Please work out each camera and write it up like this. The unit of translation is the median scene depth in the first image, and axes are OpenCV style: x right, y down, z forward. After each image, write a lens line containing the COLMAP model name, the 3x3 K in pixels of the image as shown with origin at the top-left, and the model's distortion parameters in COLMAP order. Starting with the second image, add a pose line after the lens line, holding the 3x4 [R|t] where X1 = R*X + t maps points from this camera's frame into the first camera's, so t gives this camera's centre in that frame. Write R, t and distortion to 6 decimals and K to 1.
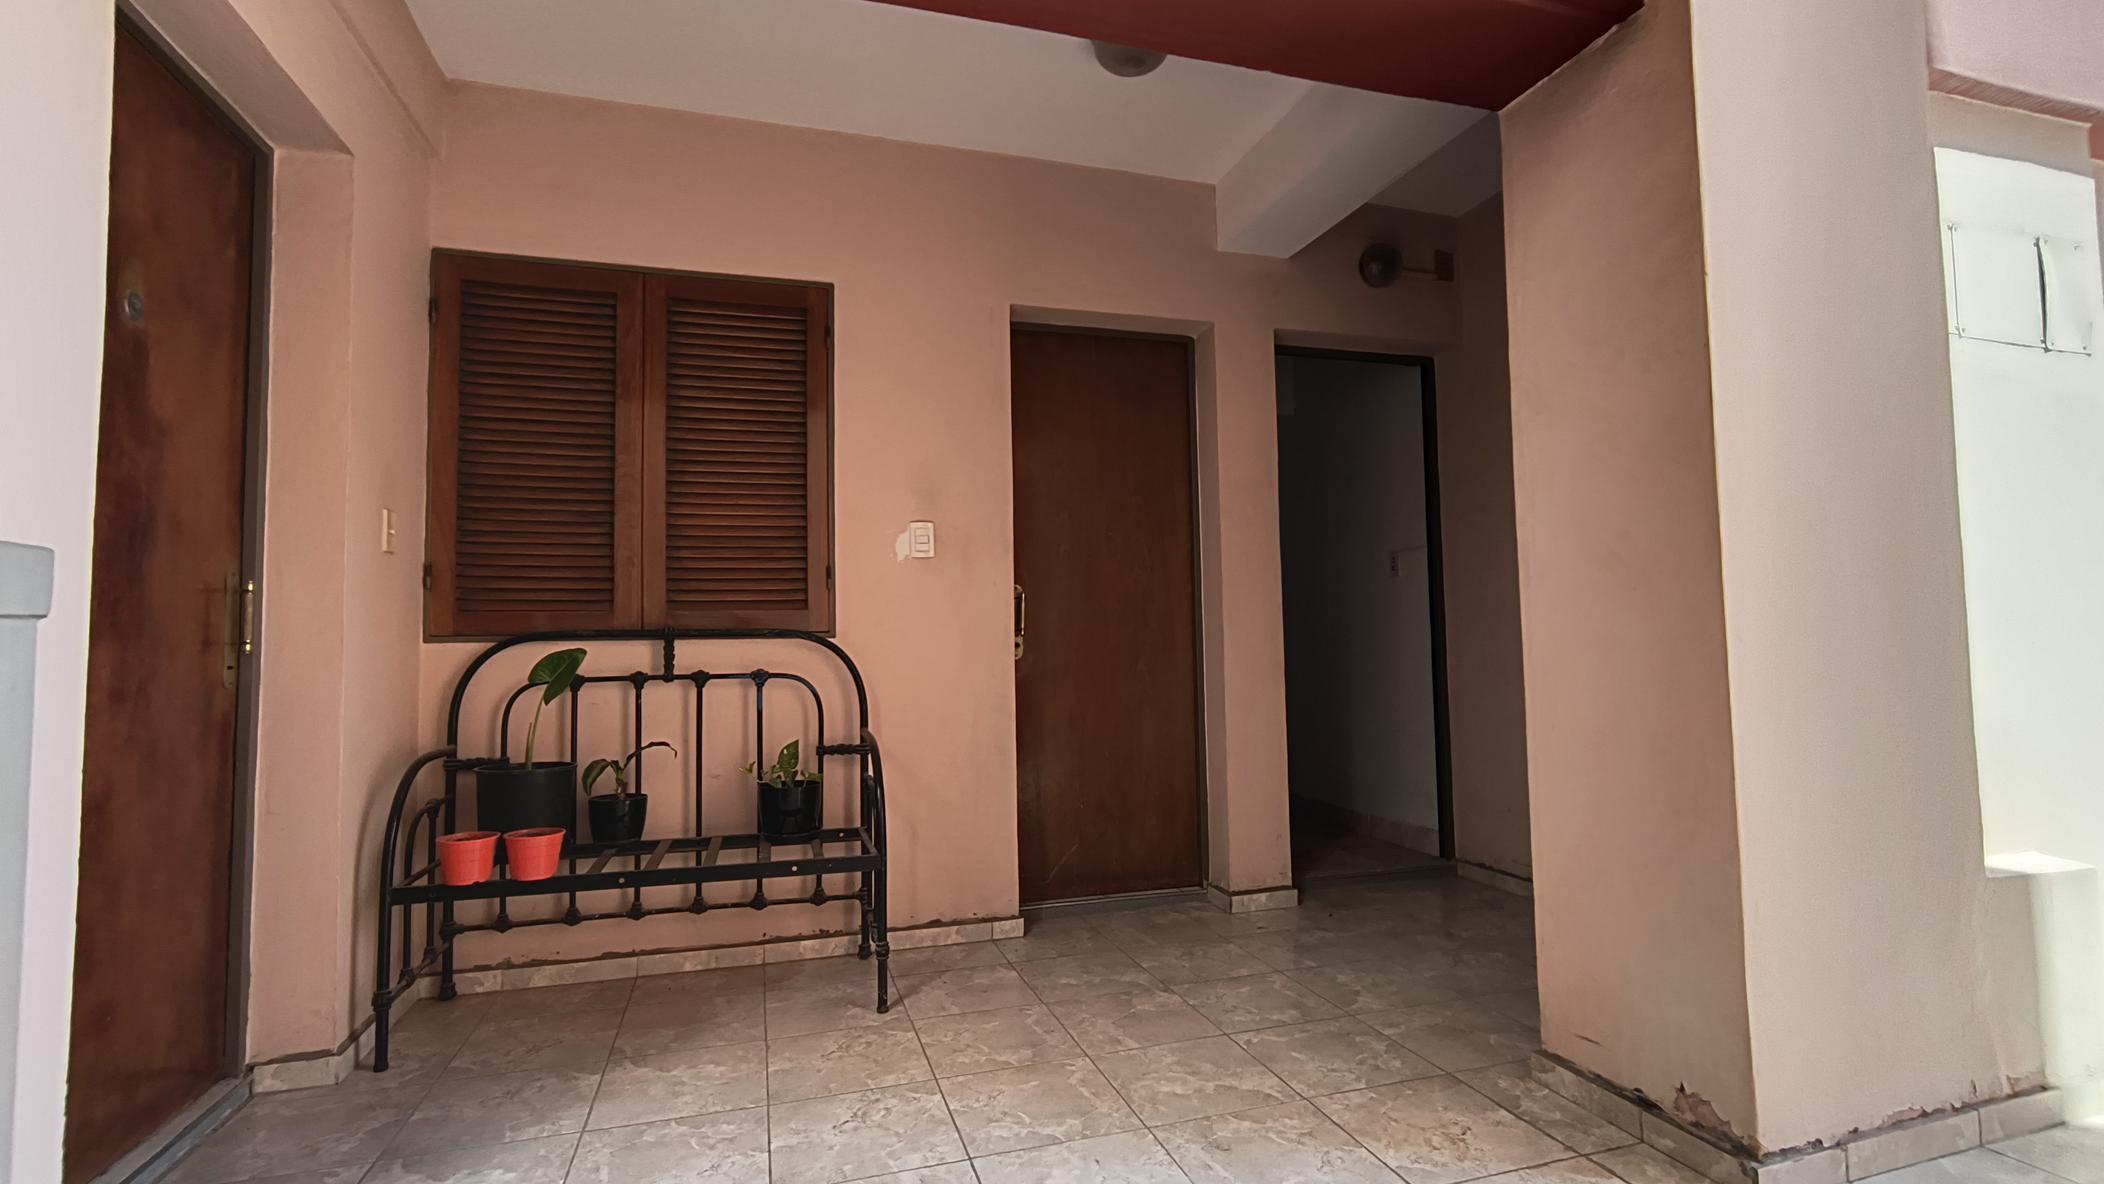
lens RADIAL K [[963.0, 0, 1050.0], [0, 963.0, 587.7], [0, 0, 1]] dist [-0.004444, 0.001797]
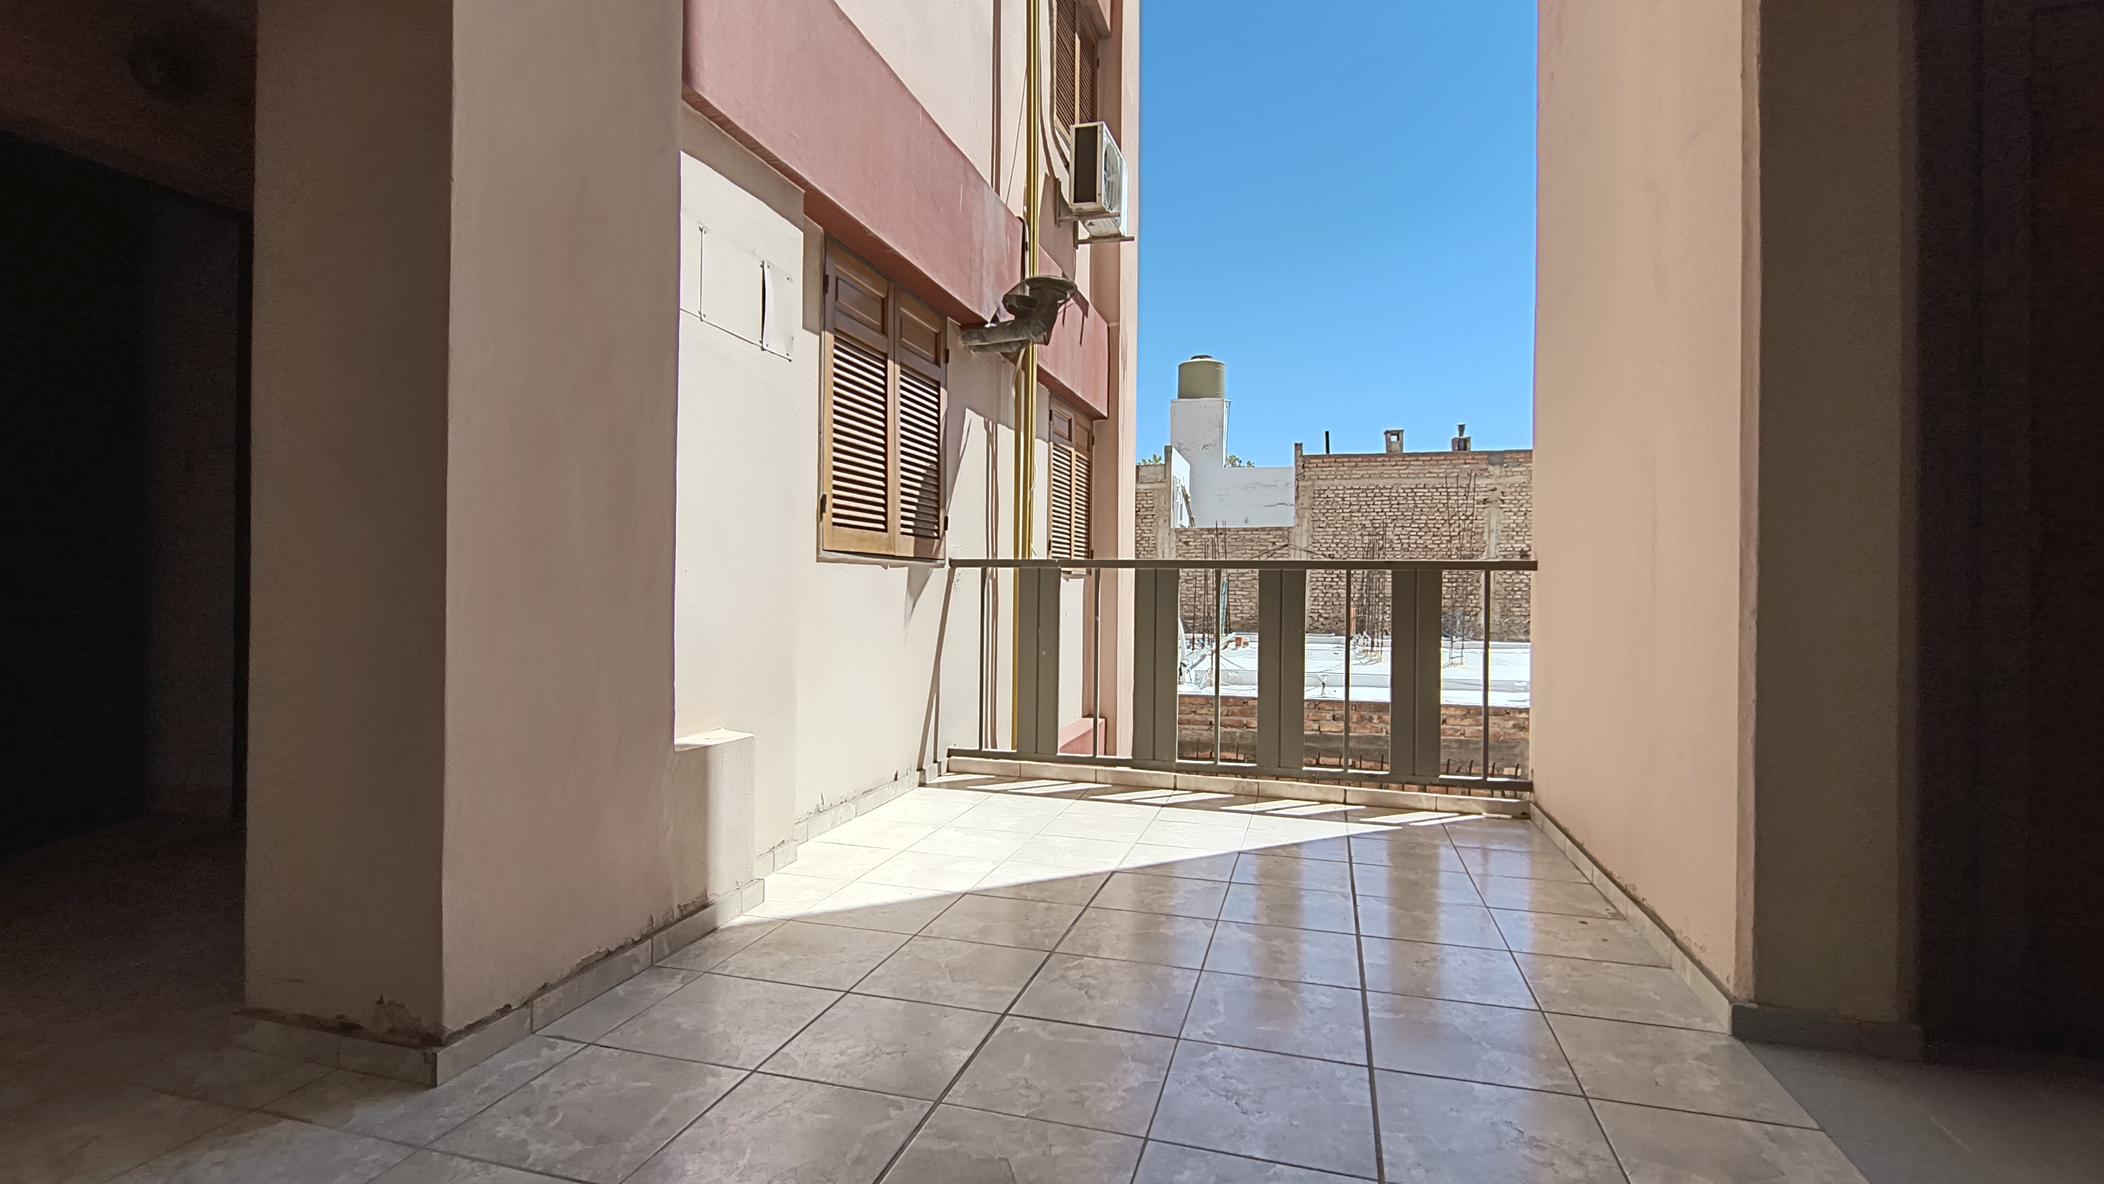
lens RADIAL K [[963.0, 0, 1047.1], [0, 963.0, 593.7], [0, 0, 1]] dist [-0.004444, 0.001797]
pose [[0.545321, 0.016571, 0.838064, 0.187518], [-0.068728, 0.997322, 0.025000, 0.031032], [-0.835405, -0.071231, 0.544999, -0.077566]]
